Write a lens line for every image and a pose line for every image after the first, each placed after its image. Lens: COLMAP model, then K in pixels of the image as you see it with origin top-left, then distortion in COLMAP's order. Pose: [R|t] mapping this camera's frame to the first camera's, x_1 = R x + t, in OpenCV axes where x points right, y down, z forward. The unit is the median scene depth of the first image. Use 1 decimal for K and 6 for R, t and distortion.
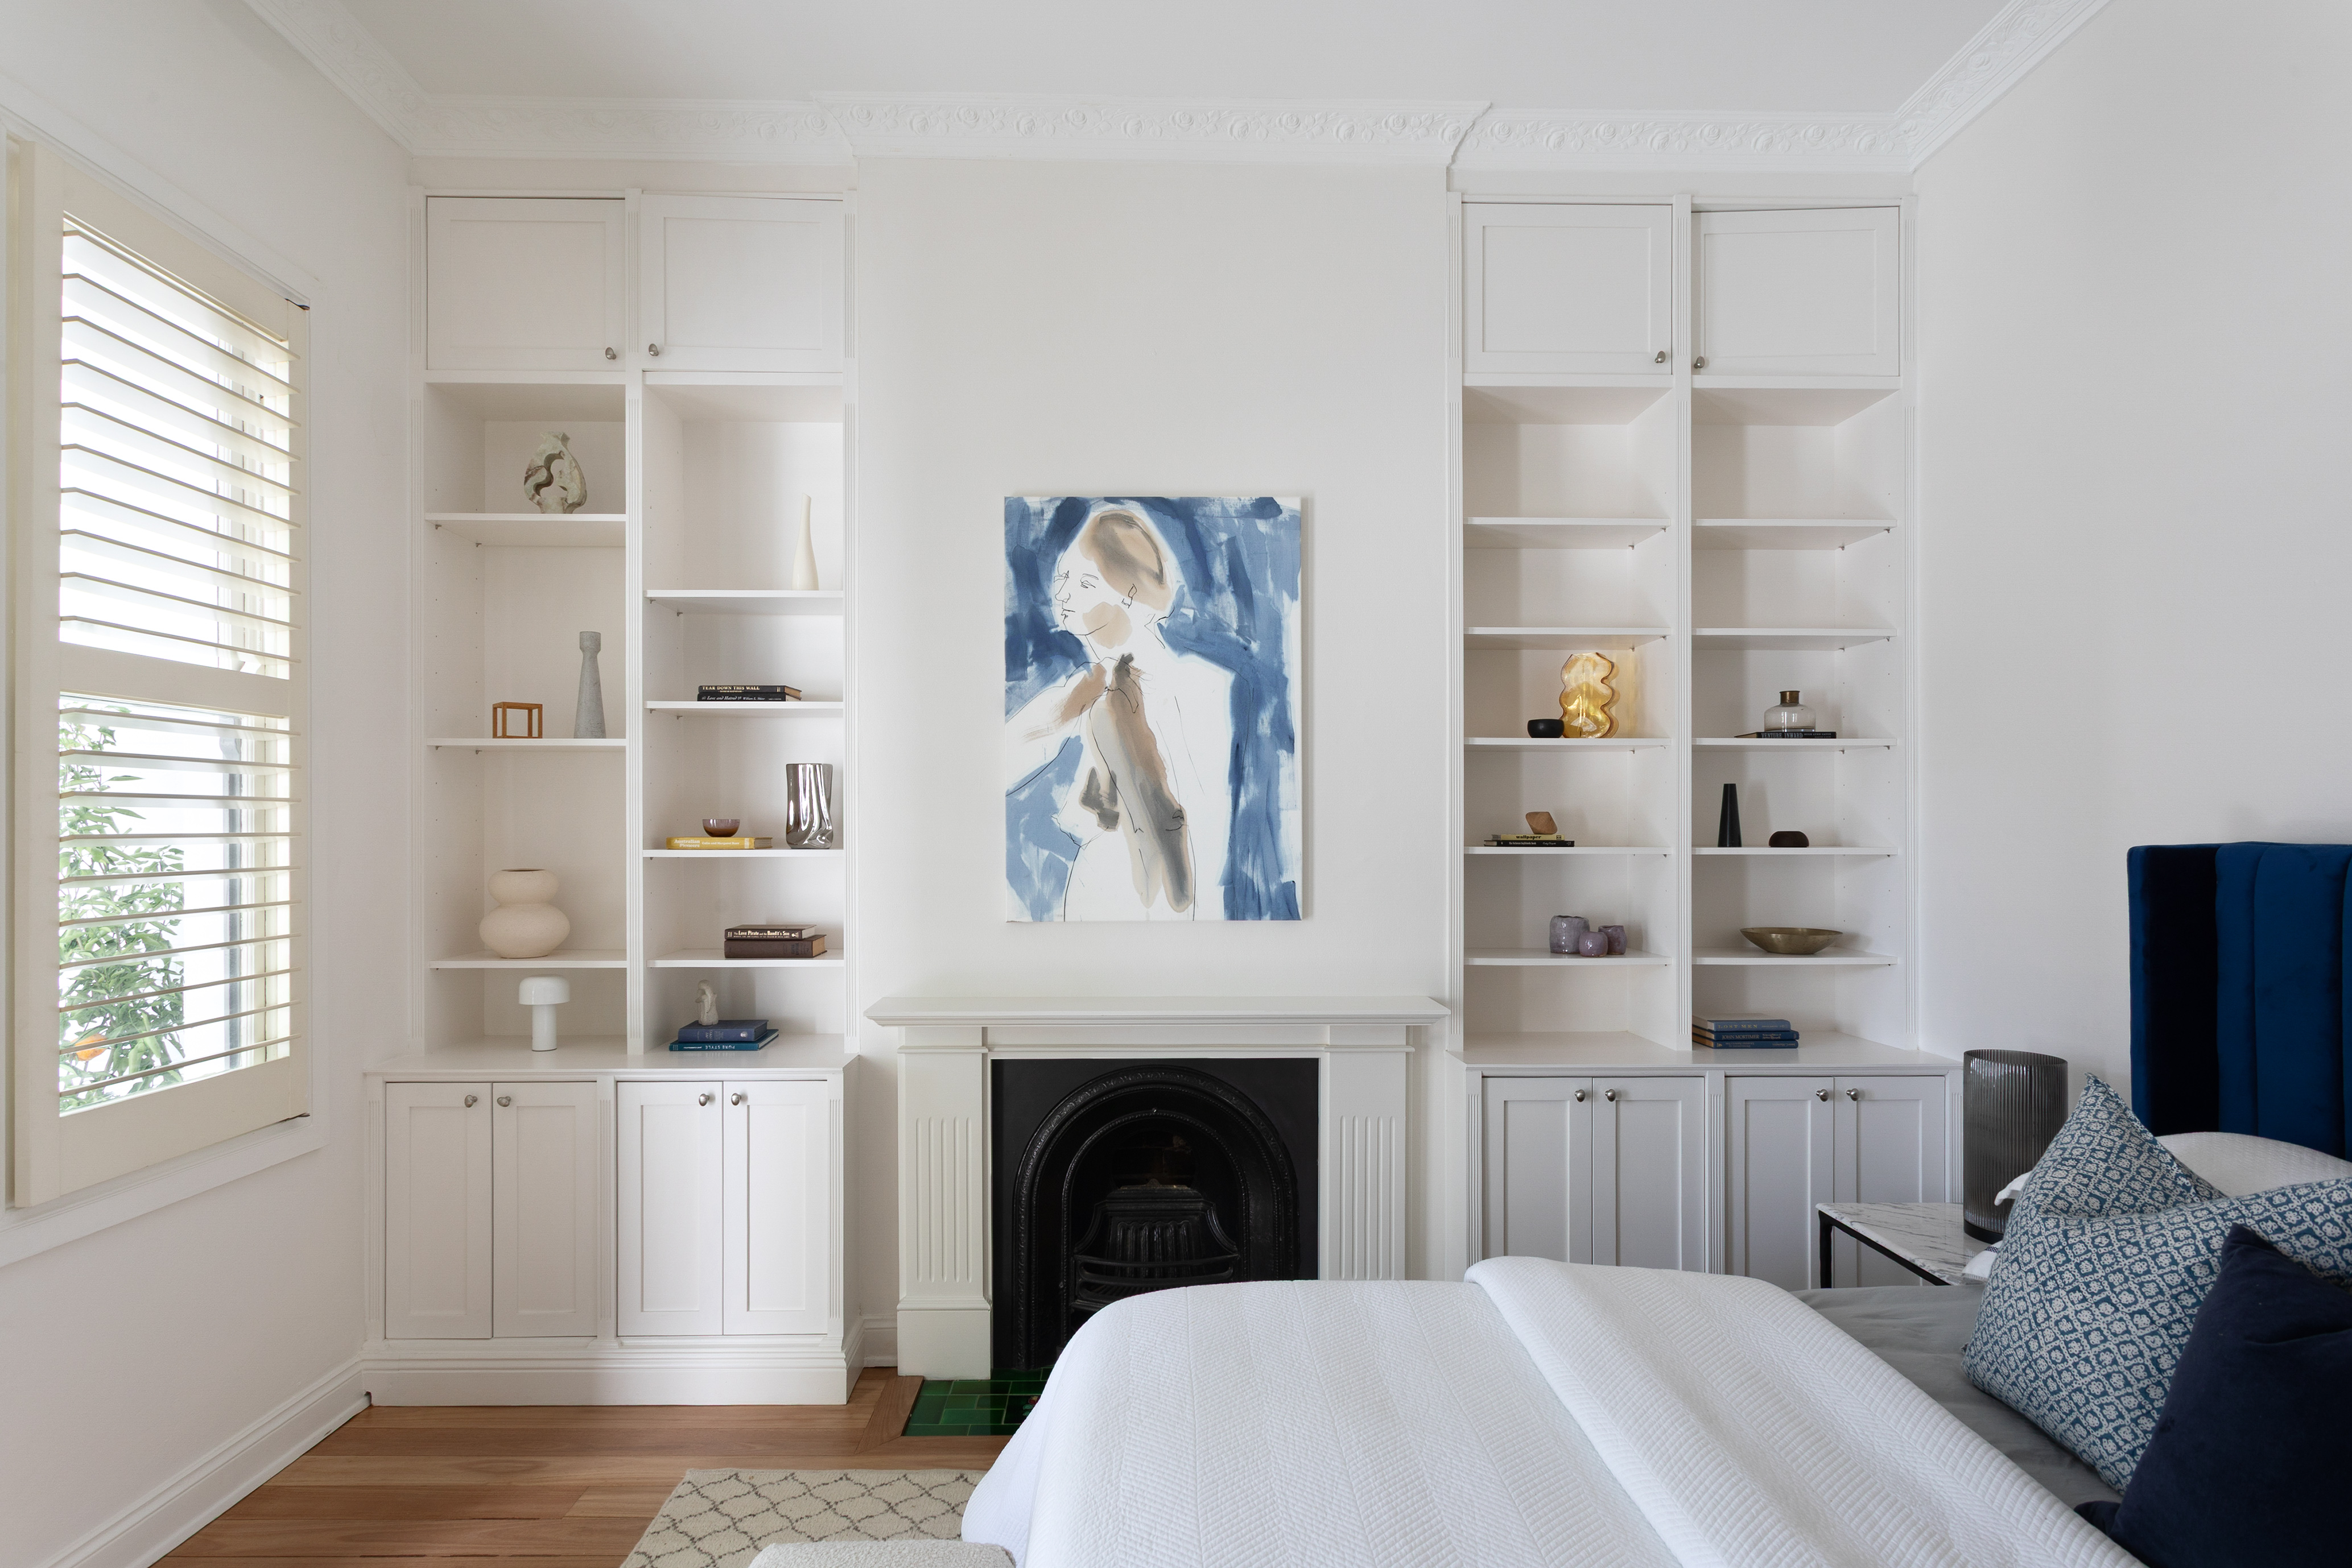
lens RADIAL K [[1207.7, 0, 1132.9], [0, 1207.7, 832.3], [0, 0, 1]] dist [-0.010783, -0.001885]
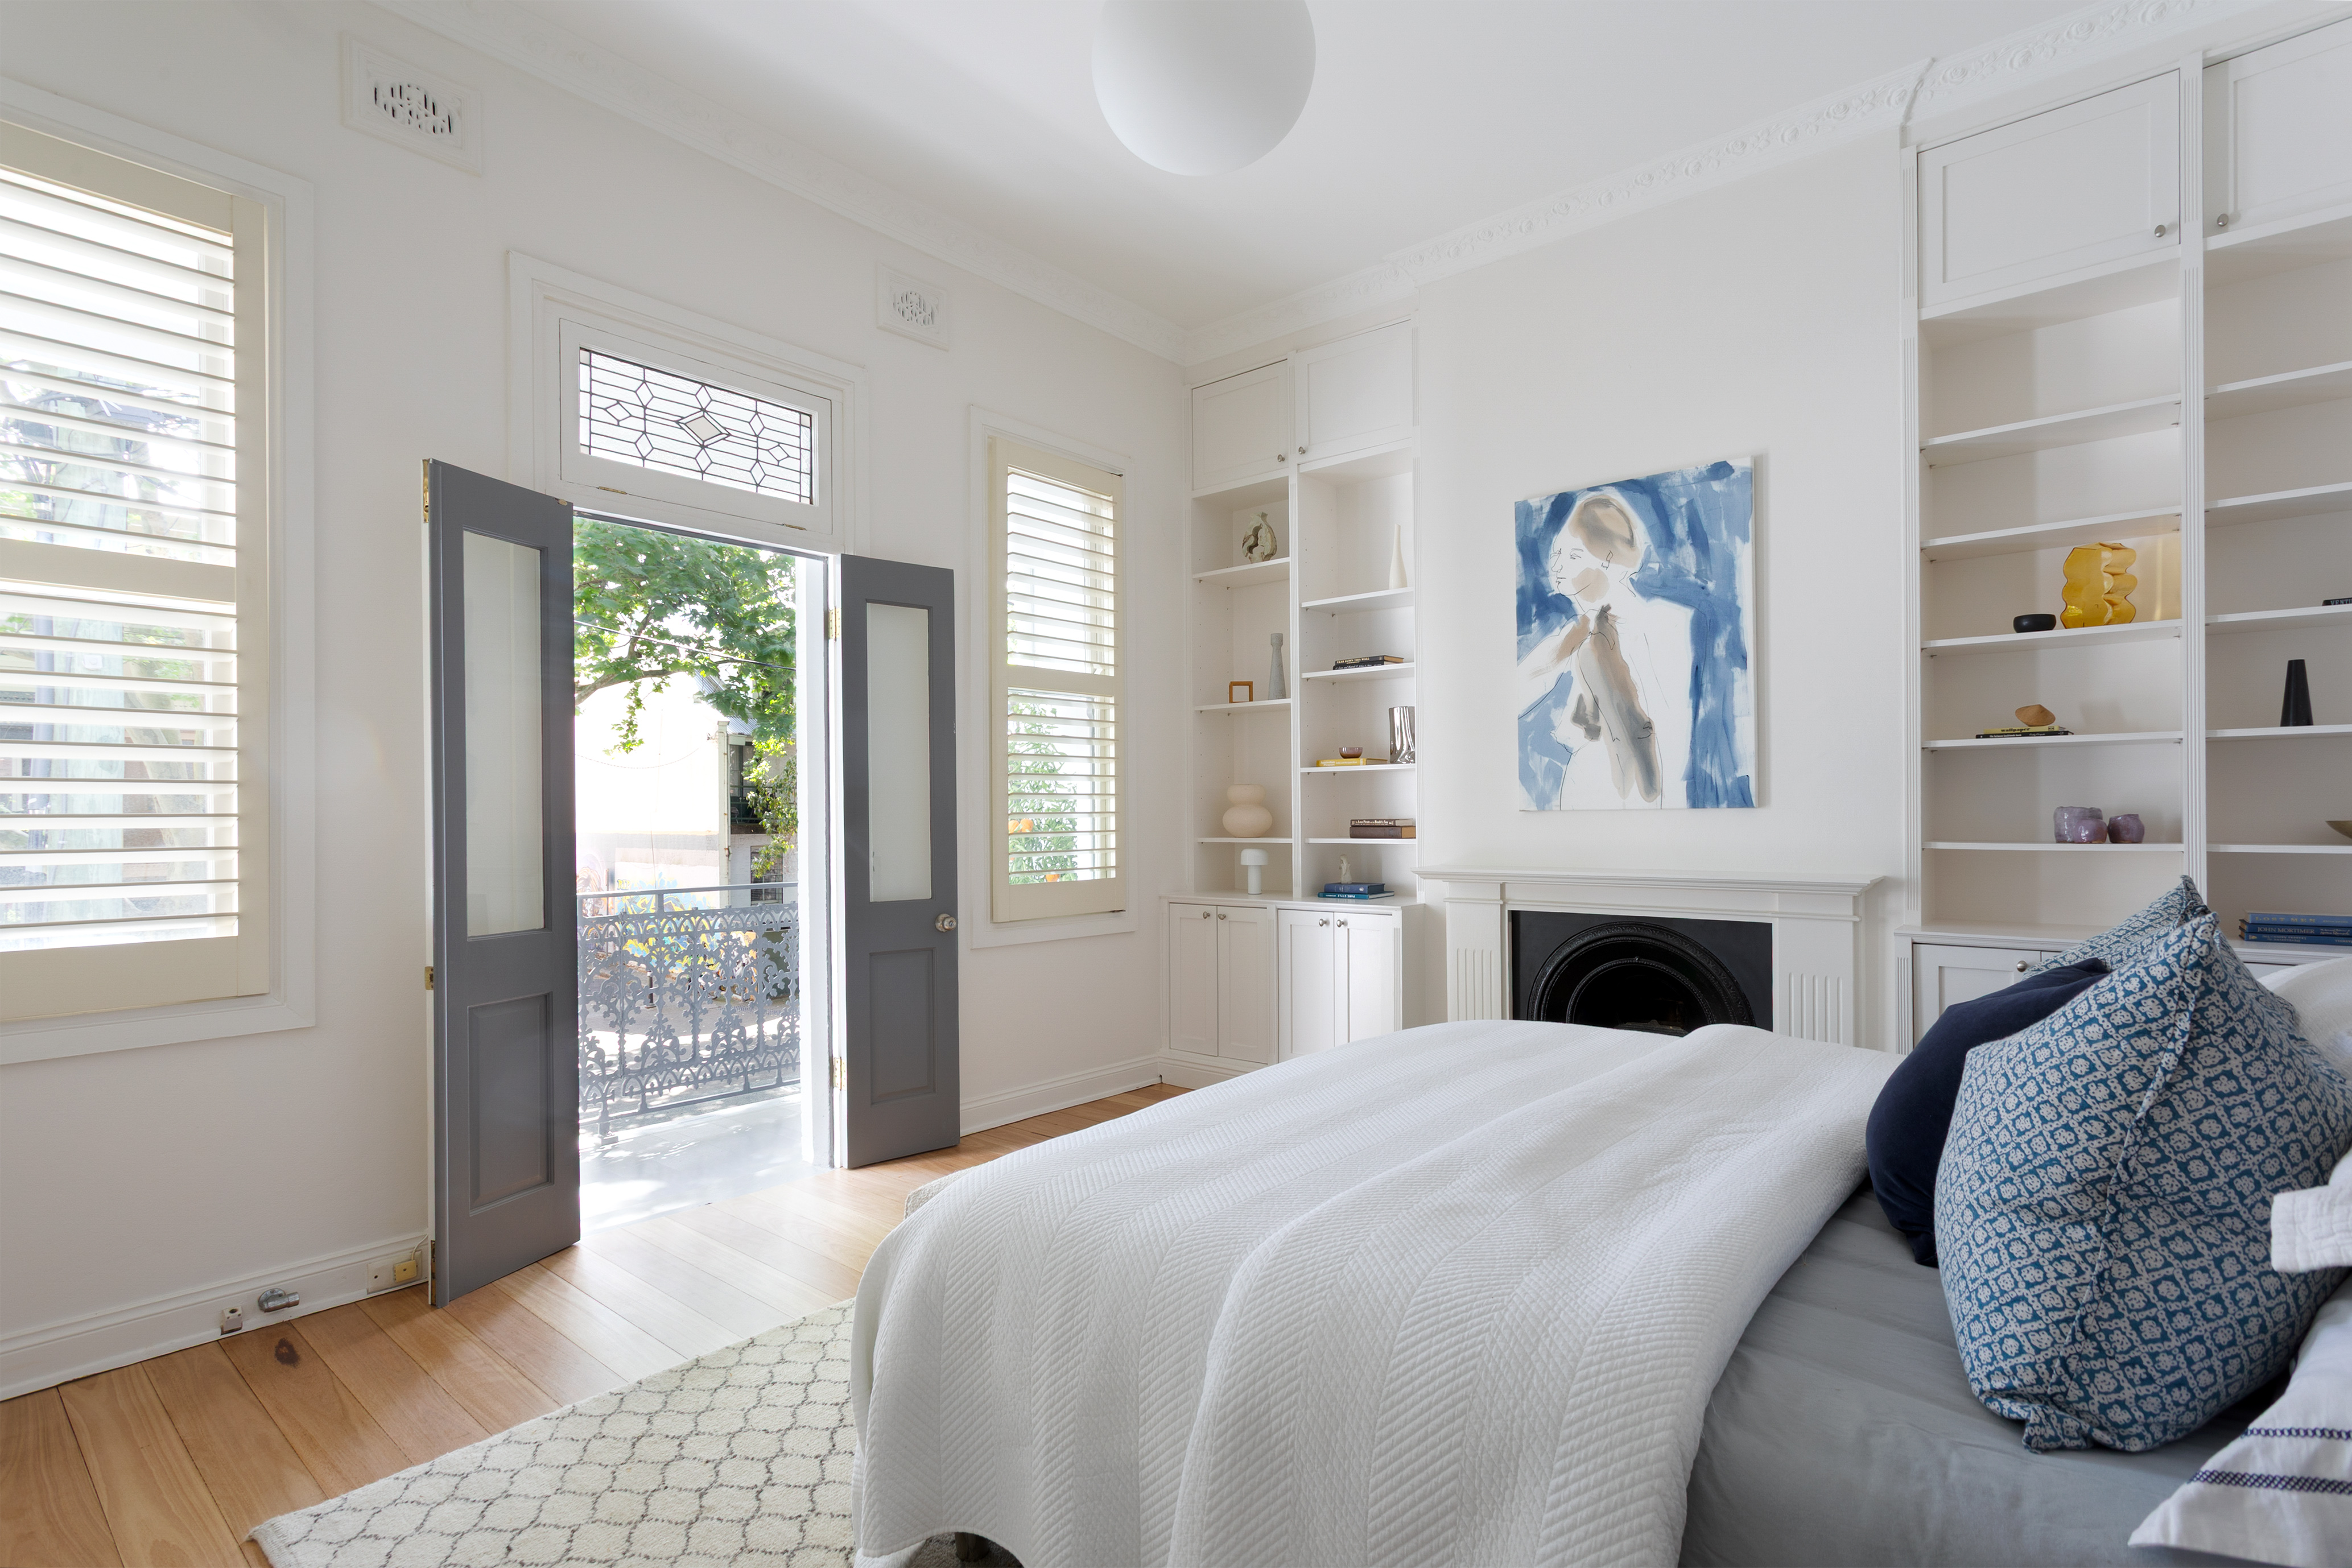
lens RADIAL K [[1150.1, 0, 1142.5], [0, 1150.1, 812.4], [0, 0, 1]] dist [0.002728, 0.000949]
pose [[0.737663, -0.006232, -0.675141, 0.463147], [0.004034, 0.999980, -0.004823, 0.080598], [0.675158, 0.000834, 0.737673, -0.255456]]
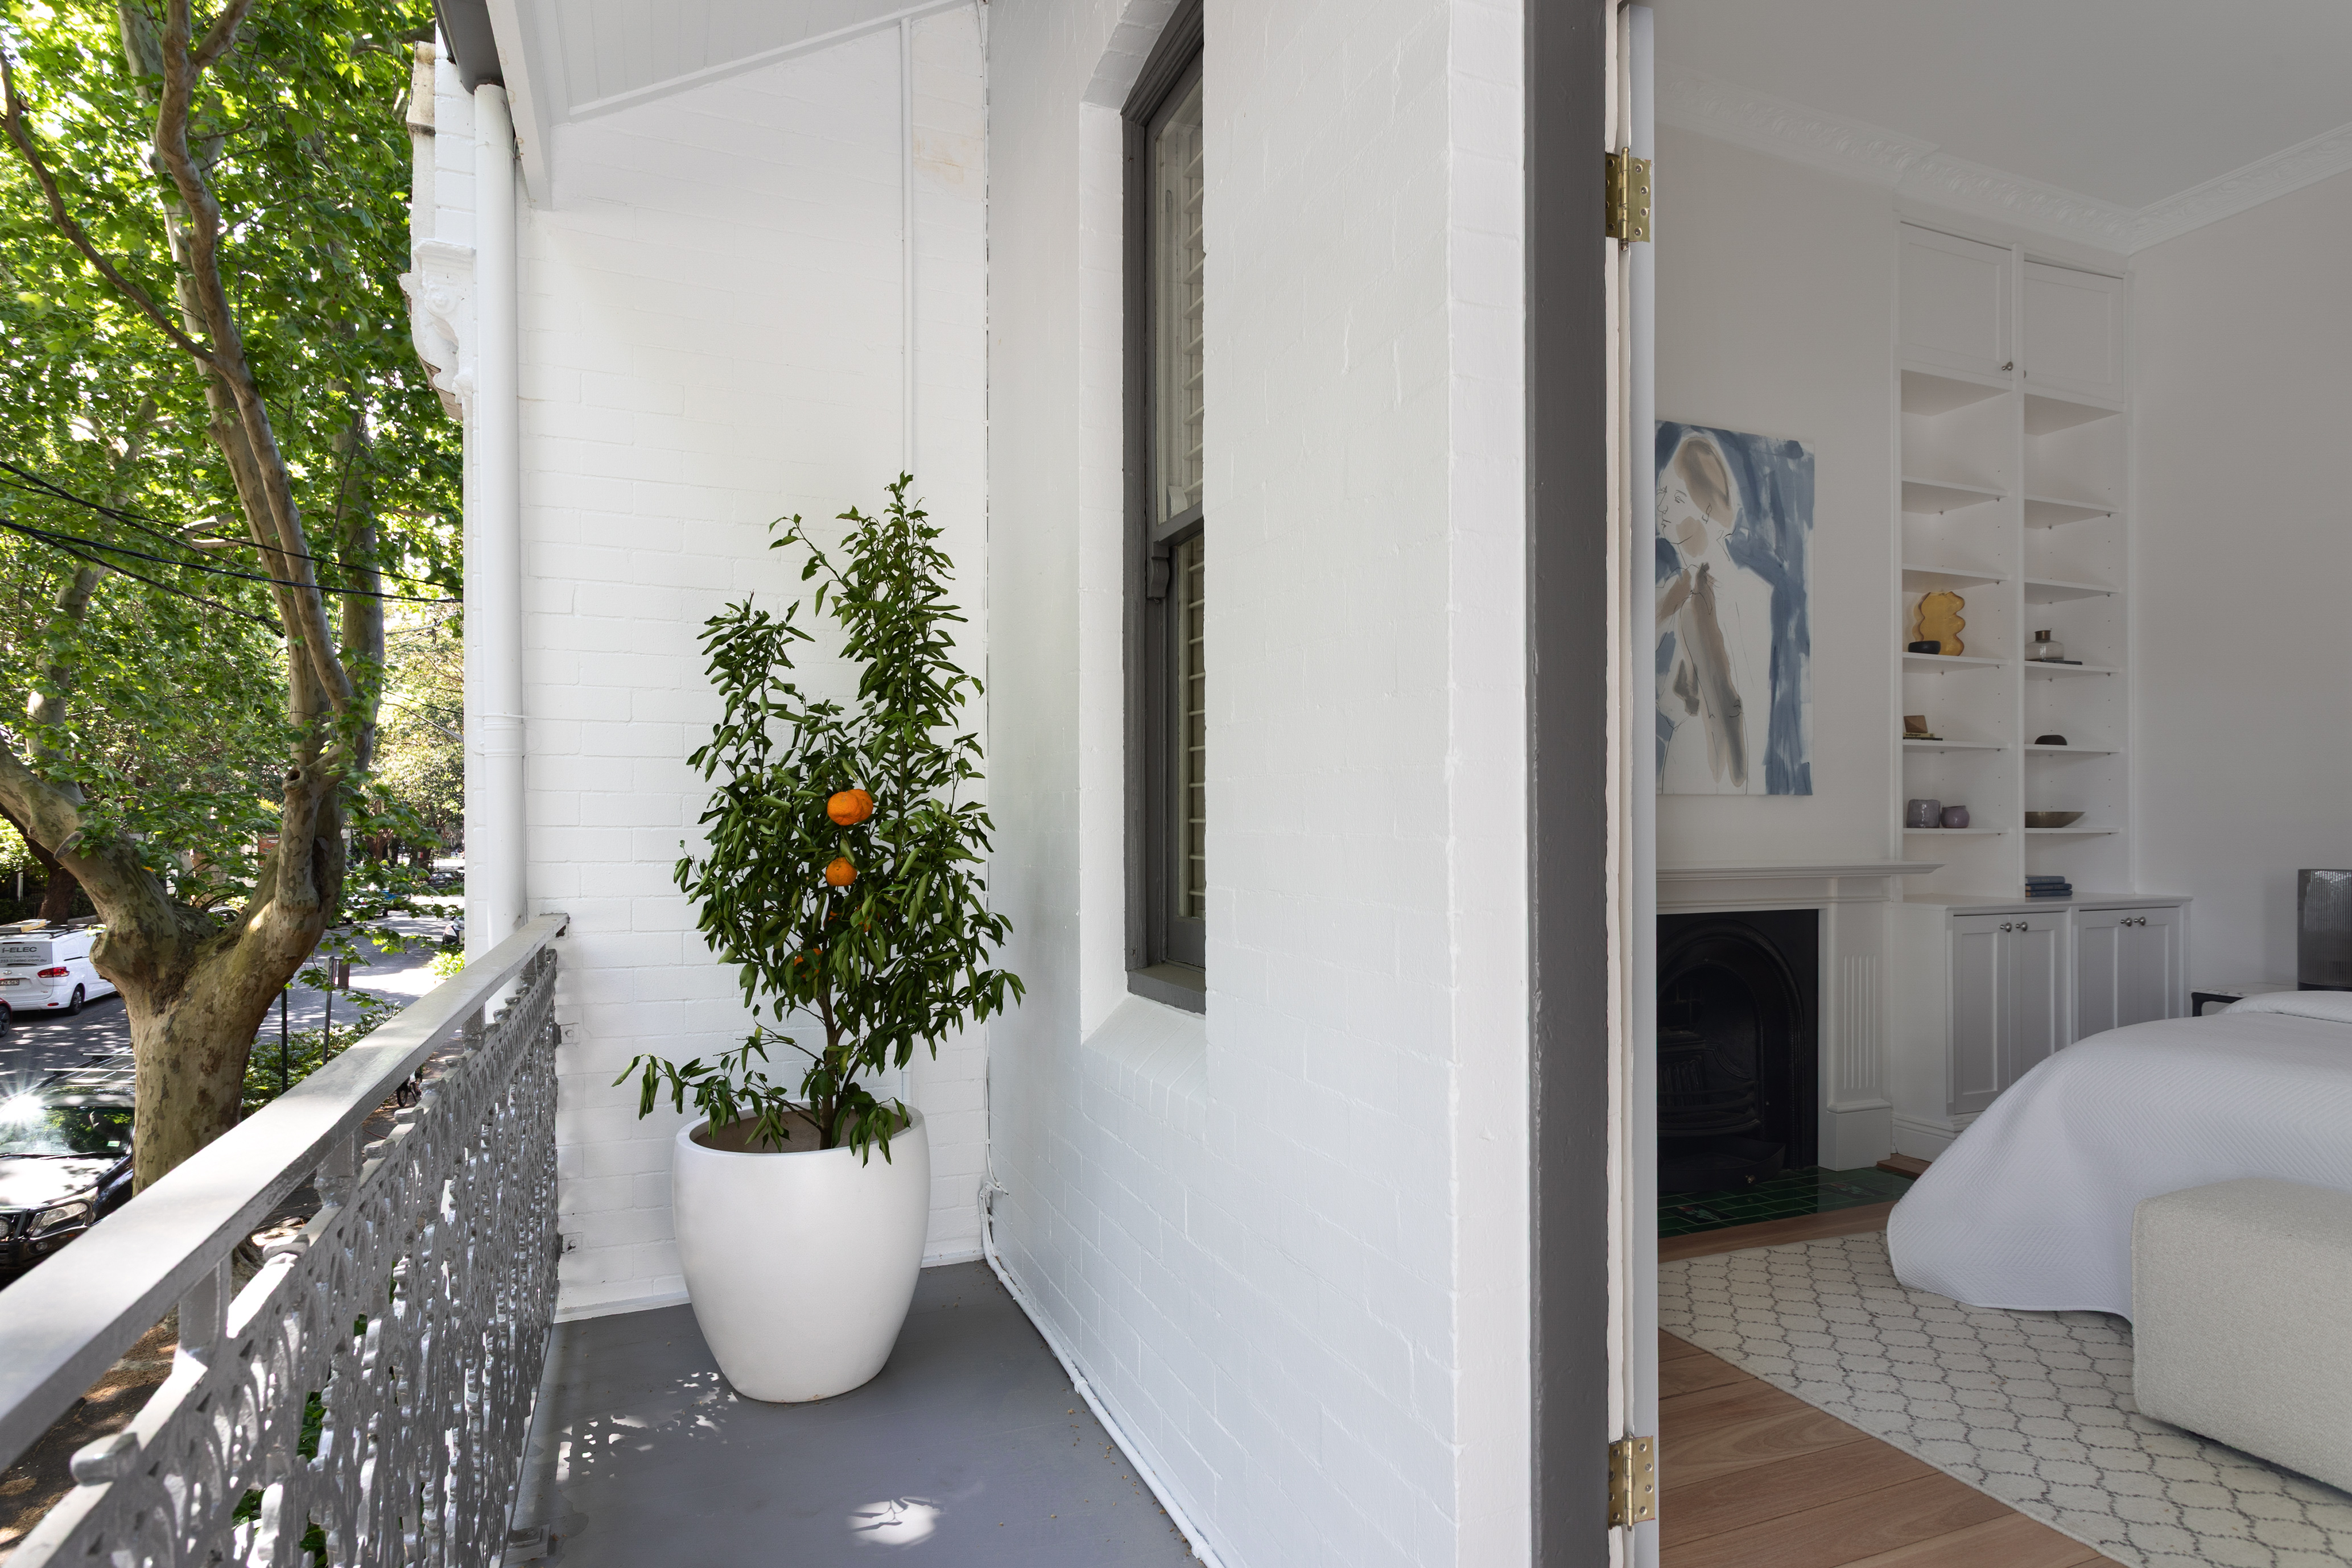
lens RADIAL K [[1372.6, 0, 1172.7], [0, 1372.6, 787.8], [0, 0, 1]] dist [0.003564, 0.001653]
pose [[0.914438, 0.010091, 0.404600, -0.996958], [-0.004175, 0.999871, -0.015501, 0.089436], [-0.404704, 0.012486, 0.914362, 0.008089]]
